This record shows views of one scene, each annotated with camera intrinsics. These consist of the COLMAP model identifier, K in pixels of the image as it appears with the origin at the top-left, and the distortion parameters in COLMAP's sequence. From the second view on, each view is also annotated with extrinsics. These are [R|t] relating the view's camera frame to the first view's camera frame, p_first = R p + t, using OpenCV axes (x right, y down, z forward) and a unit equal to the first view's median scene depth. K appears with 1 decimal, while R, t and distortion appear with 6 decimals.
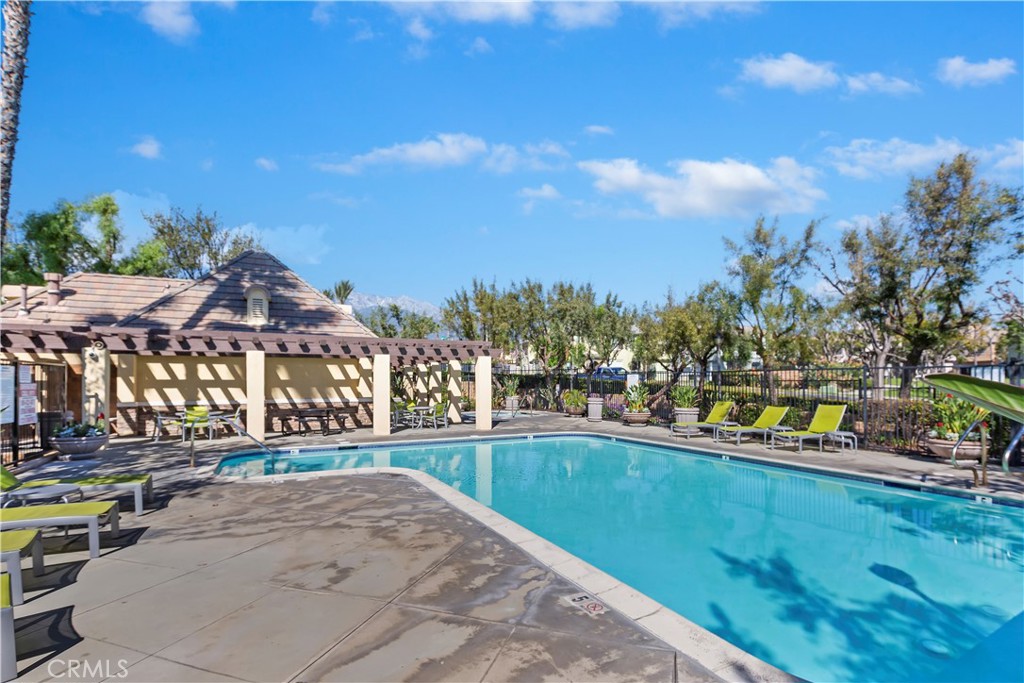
lens RADIAL K [[483.3, 0, 501.1], [0, 483.3, 366.4], [0, 0, 1]] dist [-0.000747, -0.000039]
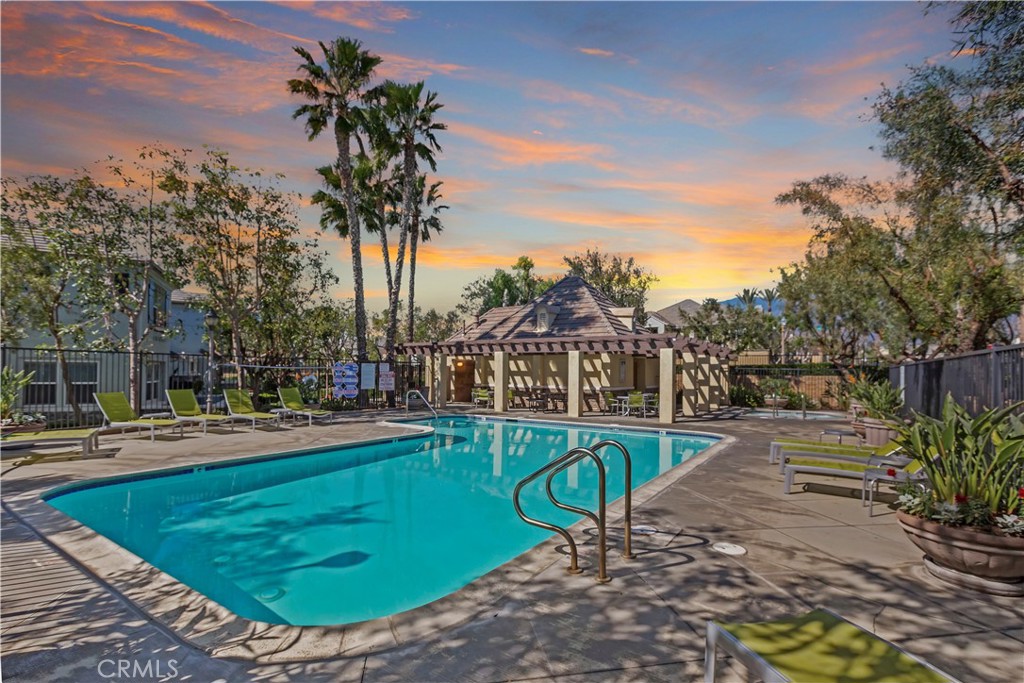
lens RADIAL K [[462.9, 0, 509.7], [0, 462.9, 366.7], [0, 0, 1]] dist [-0.000727, 0.000359]
pose [[0.454952, -0.002146, -0.890513, 0.671190], [0.012608, 0.999912, 0.004031, 0.008606], [0.890427, -0.013062, 0.454939, 0.304600]]
